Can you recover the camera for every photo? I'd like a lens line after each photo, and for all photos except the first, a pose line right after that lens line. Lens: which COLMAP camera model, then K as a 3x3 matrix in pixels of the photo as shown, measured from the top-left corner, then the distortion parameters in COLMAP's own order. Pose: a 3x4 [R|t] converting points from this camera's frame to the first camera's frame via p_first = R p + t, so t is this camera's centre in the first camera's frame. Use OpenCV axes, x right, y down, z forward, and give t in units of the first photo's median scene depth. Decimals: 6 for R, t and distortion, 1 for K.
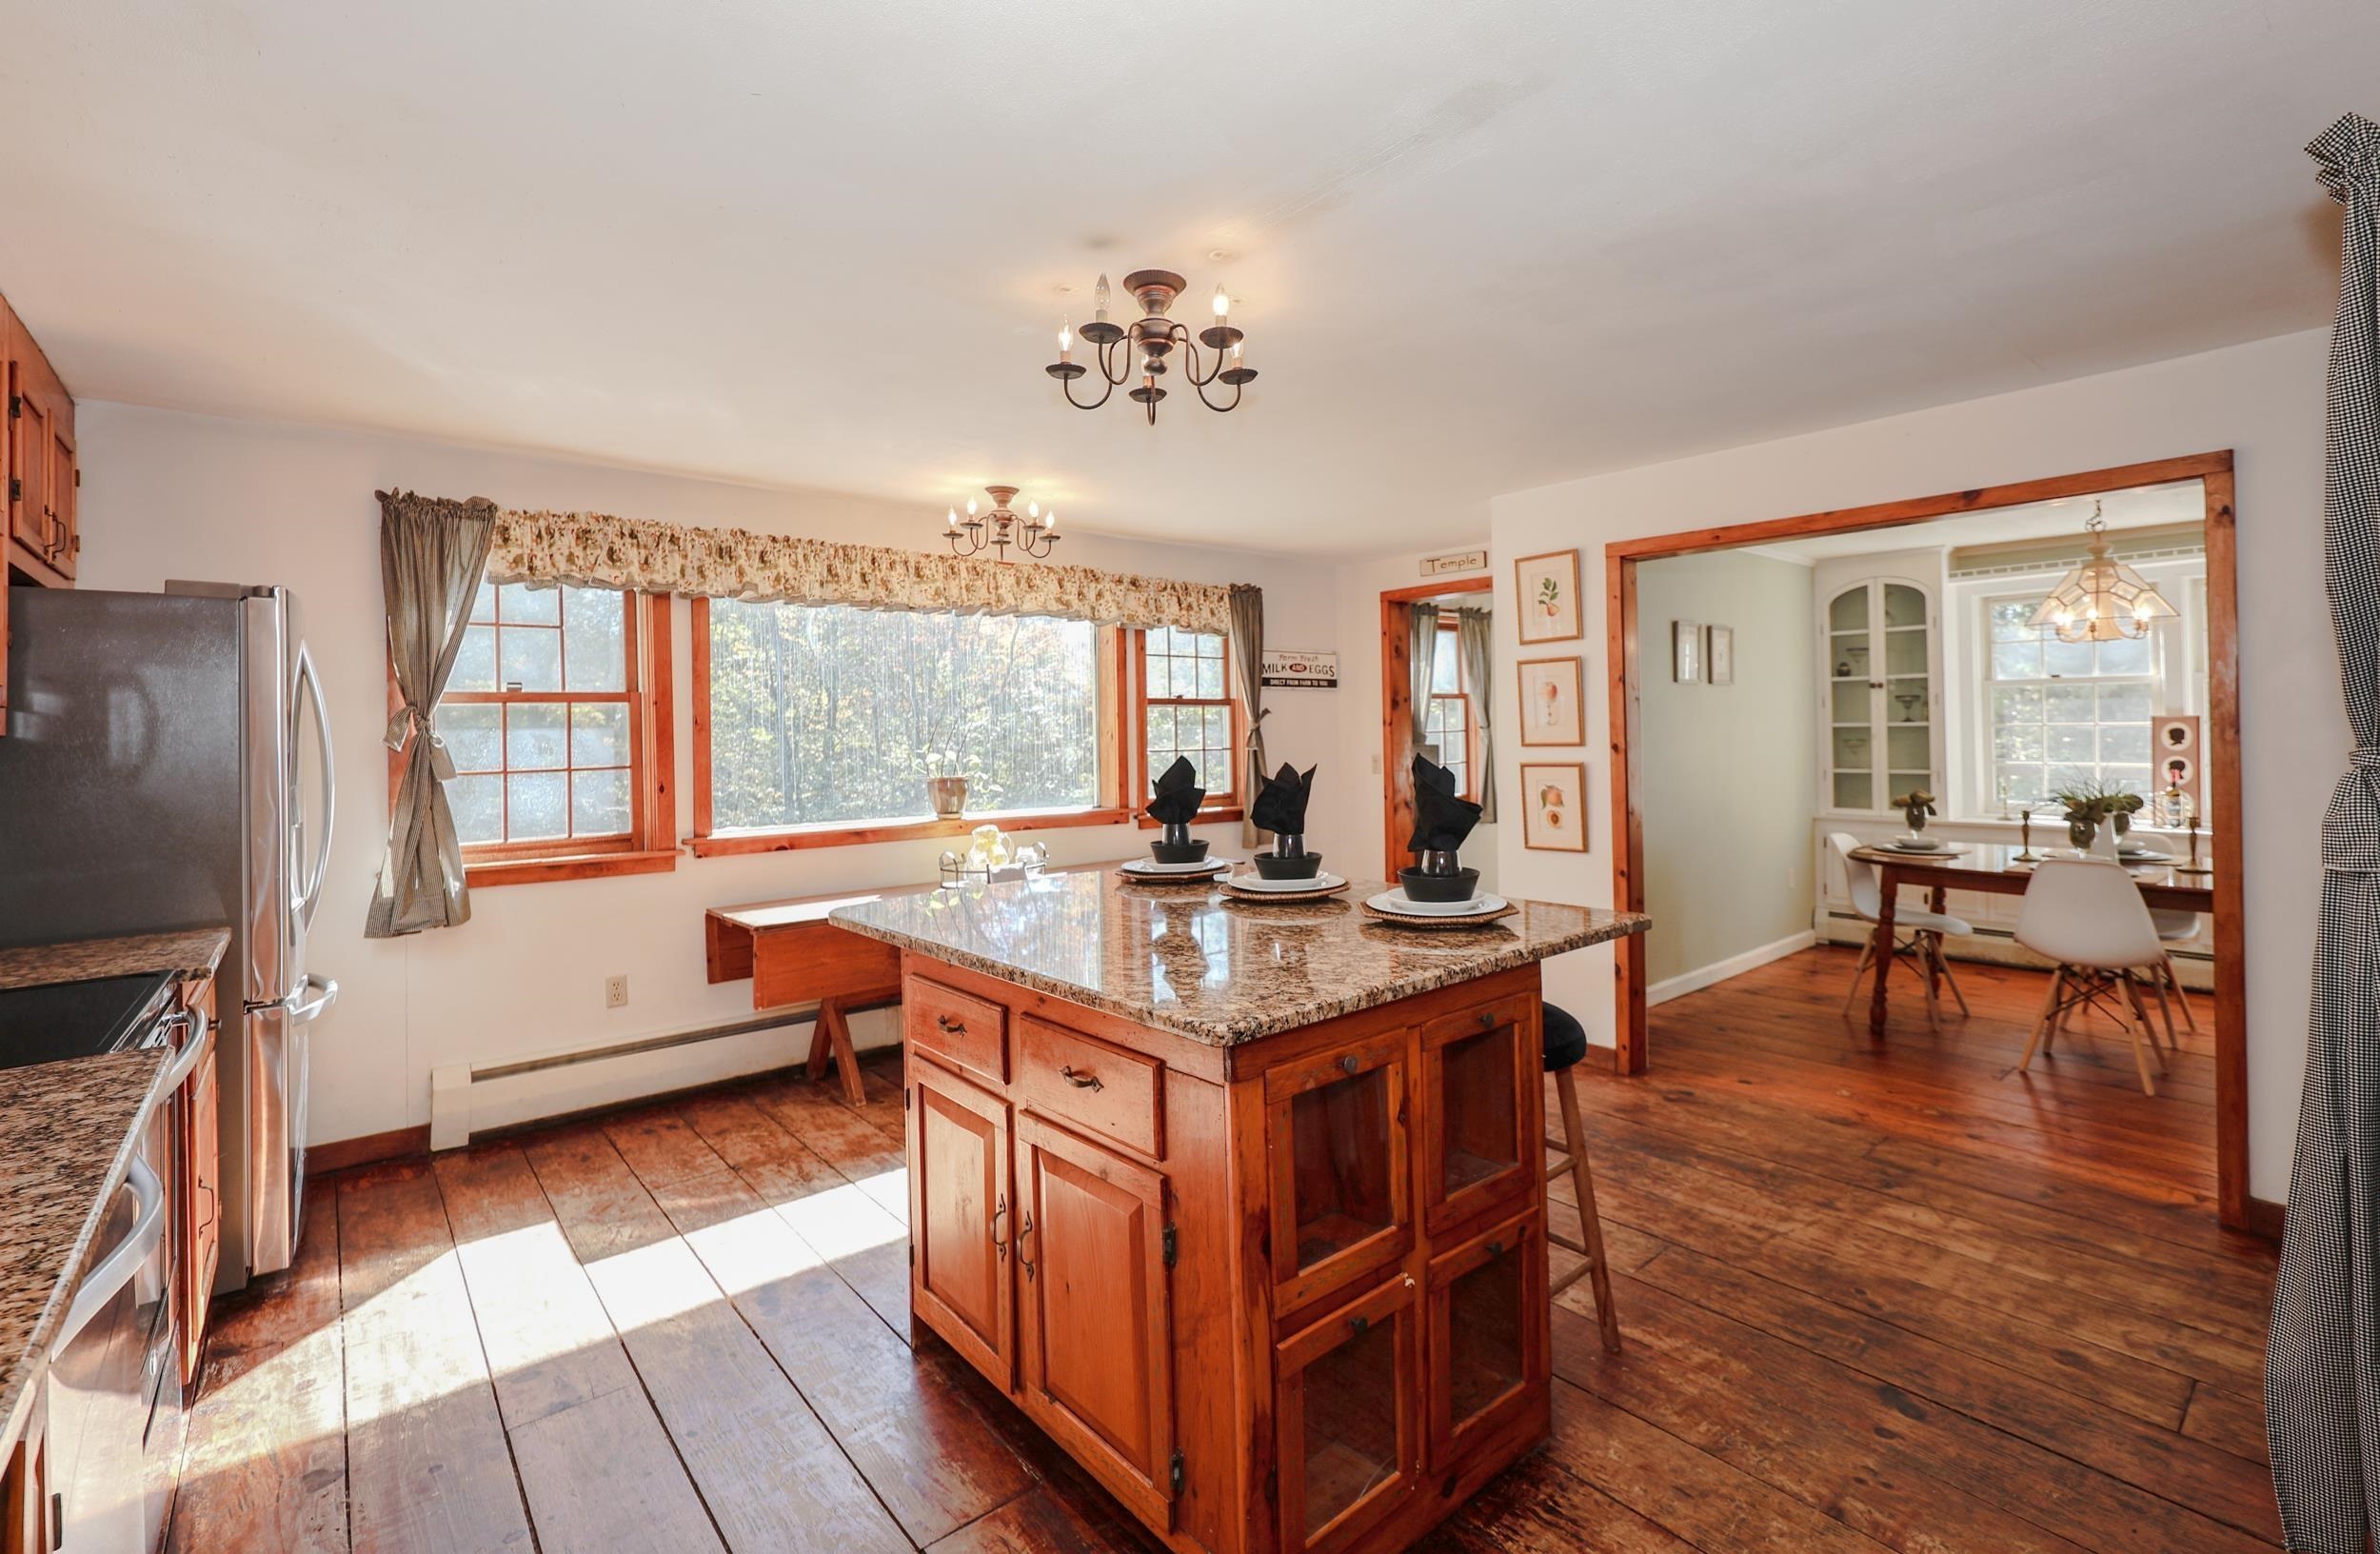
lens RADIAL K [[1022.1, 0, 1198.7], [0, 1022.1, 716.8], [0, 0, 1]] dist [-0.000409, 0.000026]
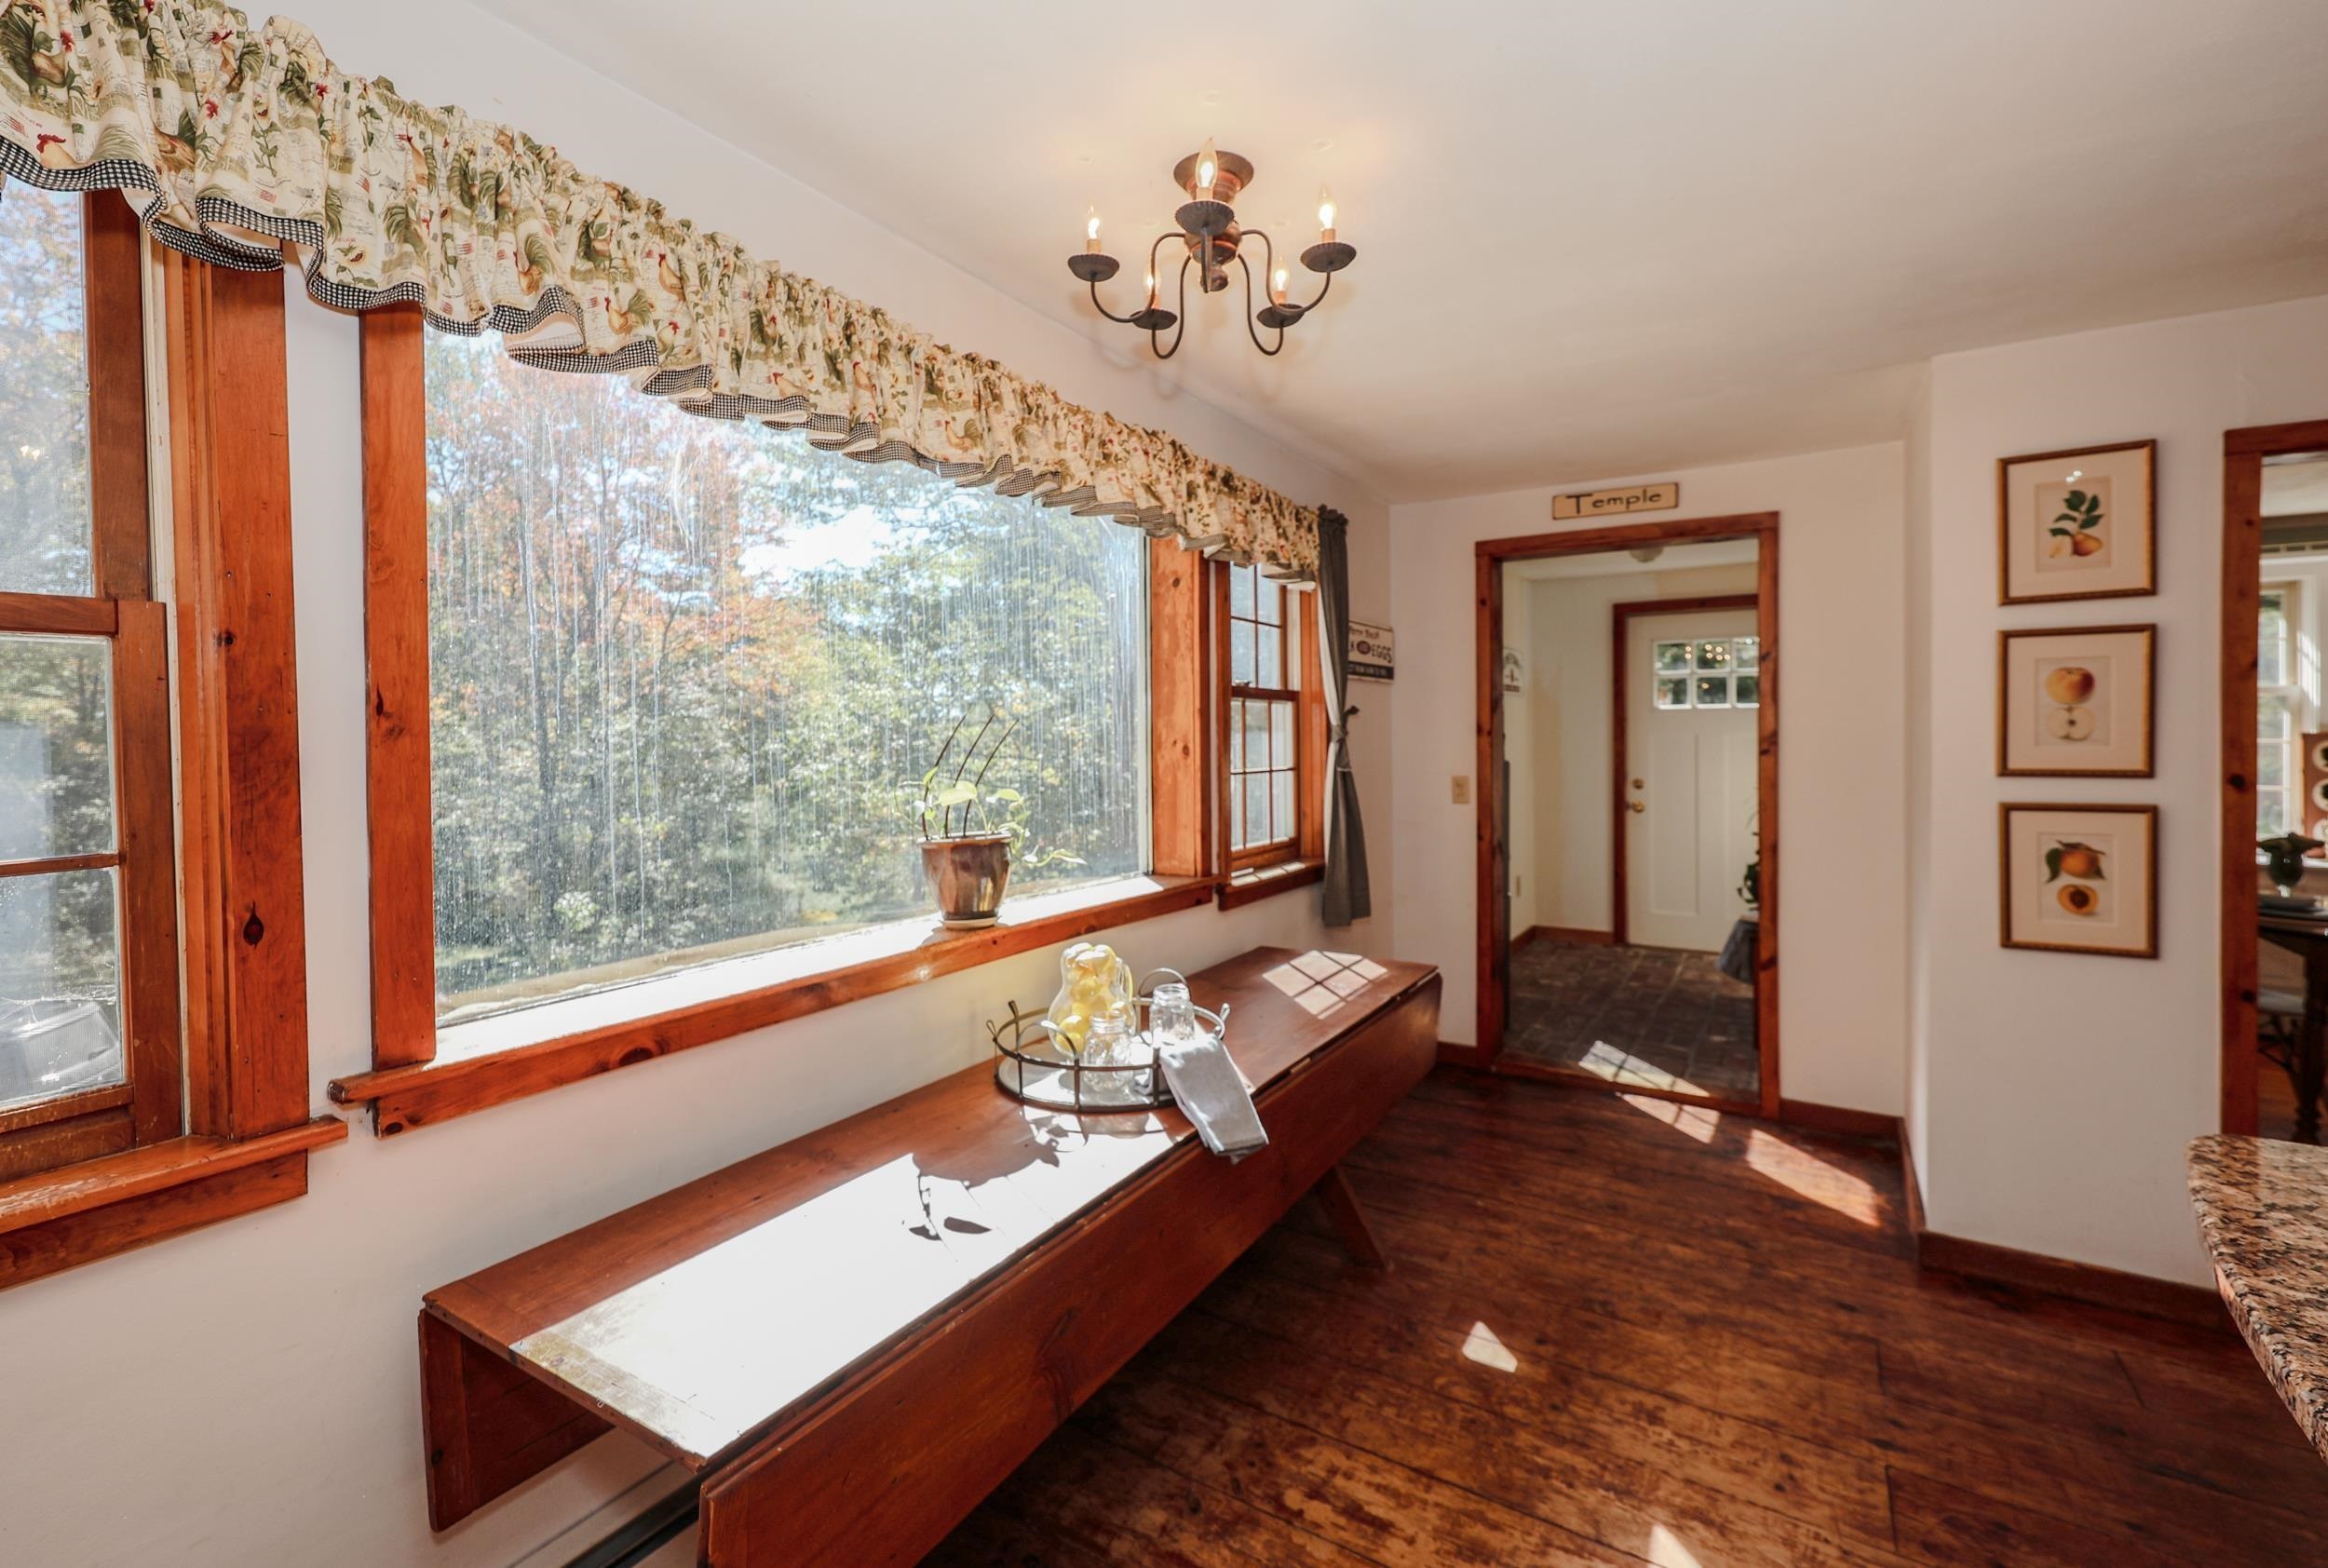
lens RADIAL K [[1024.4, 0, 1173.0], [0, 1024.4, 744.3], [0, 0, 1]] dist [-0.000576, 0.000173]
pose [[0.955953, 0.008447, 0.293398, -0.327178], [-0.014704, 0.999709, 0.019126, 0.006692], [-0.293151, -0.022598, 0.955799, 0.584300]]
